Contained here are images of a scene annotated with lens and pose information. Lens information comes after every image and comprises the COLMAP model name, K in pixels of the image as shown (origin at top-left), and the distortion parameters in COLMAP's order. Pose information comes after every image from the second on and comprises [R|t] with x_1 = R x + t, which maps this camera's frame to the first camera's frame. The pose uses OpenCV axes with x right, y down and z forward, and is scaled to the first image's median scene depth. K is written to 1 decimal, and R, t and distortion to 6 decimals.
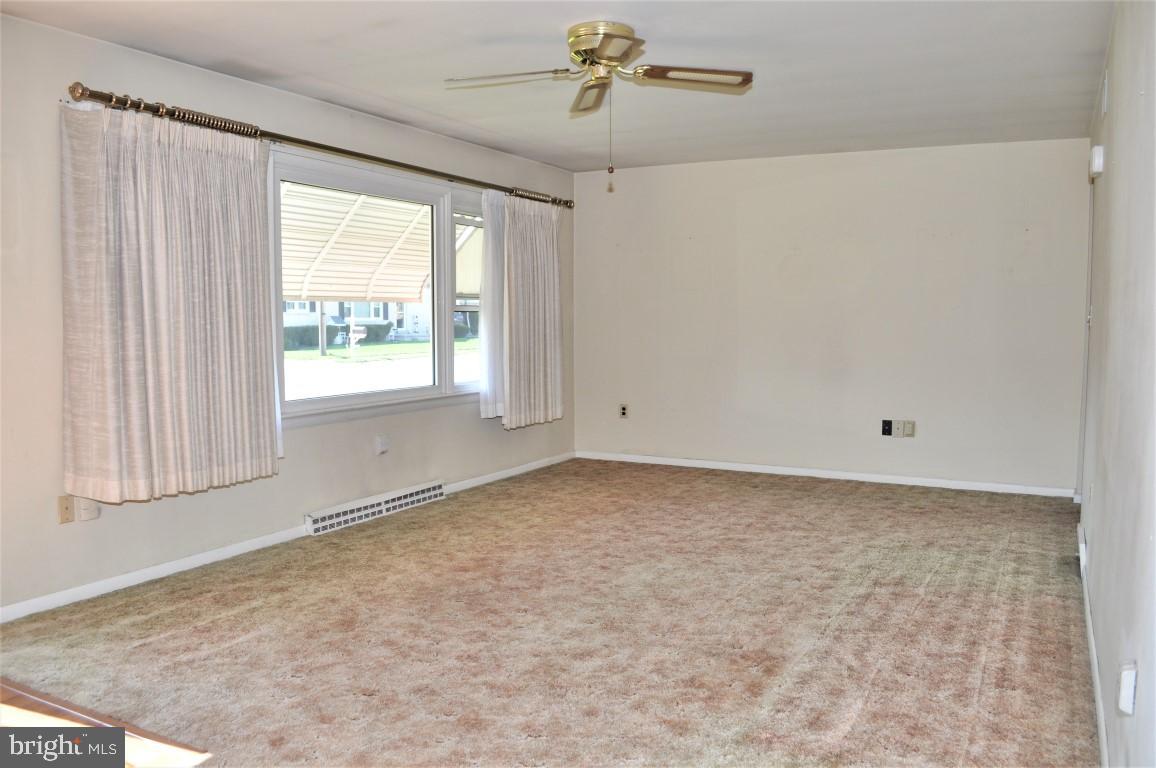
lens RADIAL K [[920.7, 0, 579.5], [0, 920.7, 403.3], [0, 0, 1]] dist [-0.072161, 0.001813]
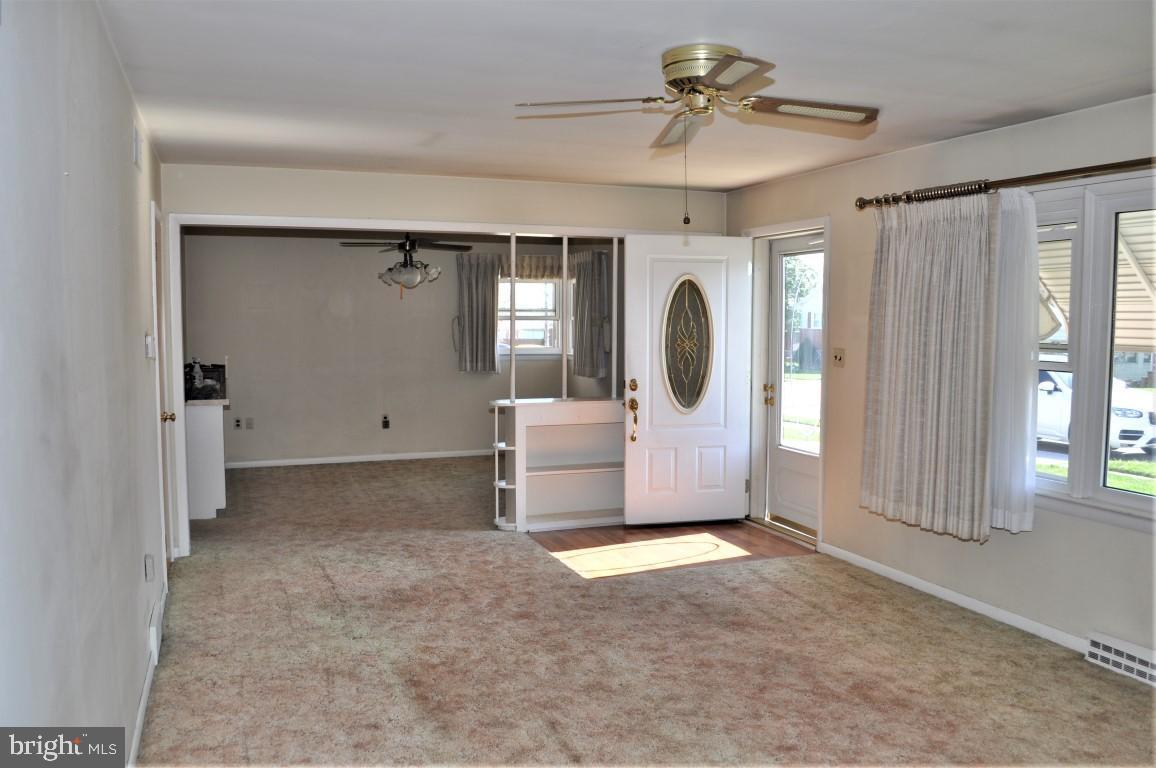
lens RADIAL K [[931.9, 0, 578.9], [0, 931.9, 390.5], [0, 0, 1]] dist [-0.078410, 0.009084]
pose [[-0.660947, 0.056938, -0.748269, 0.697355], [-0.076515, 0.986808, 0.142675, -0.197714], [0.746521, 0.151554, -0.647871, 1.396618]]
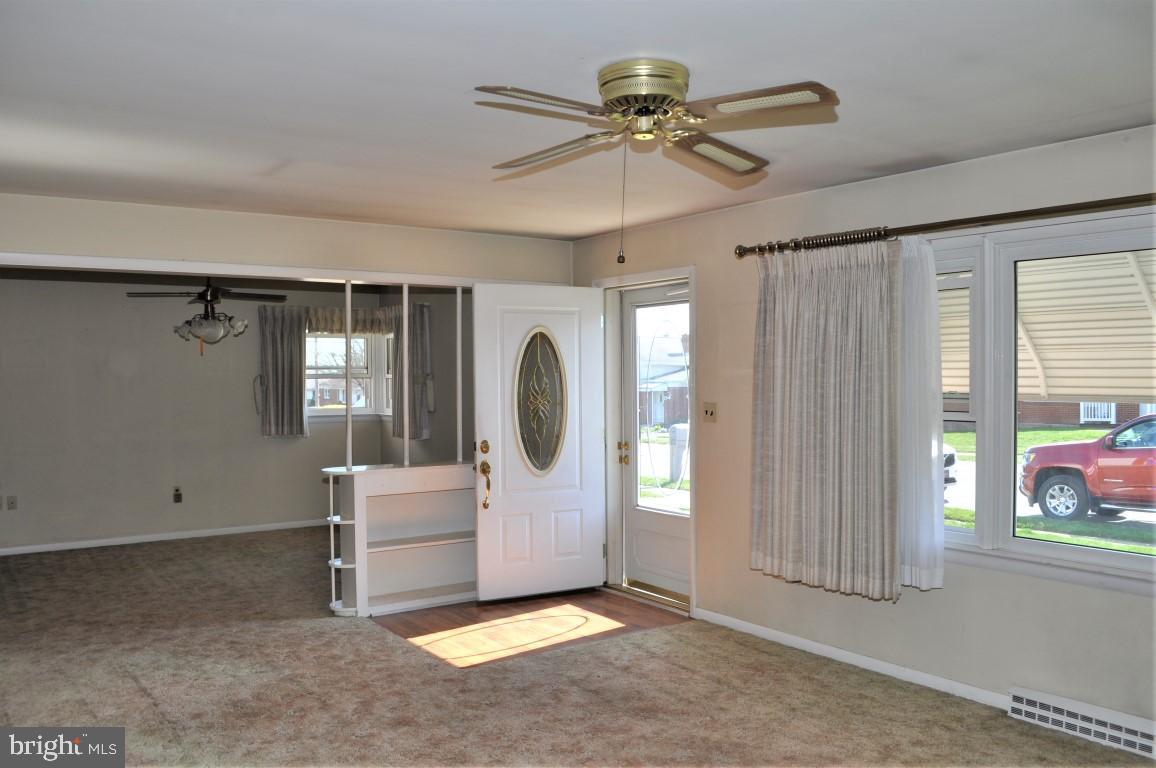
lens RADIAL K [[931.9, 0, 578.9], [0, 931.9, 390.5], [0, 0, 1]] dist [-0.078410, 0.009084]
pose [[-0.457905, 0.018361, -0.888812, 0.669968], [-0.080249, 0.994851, 0.061895, -0.177022], [0.885372, 0.099668, -0.454074, 1.219681]]
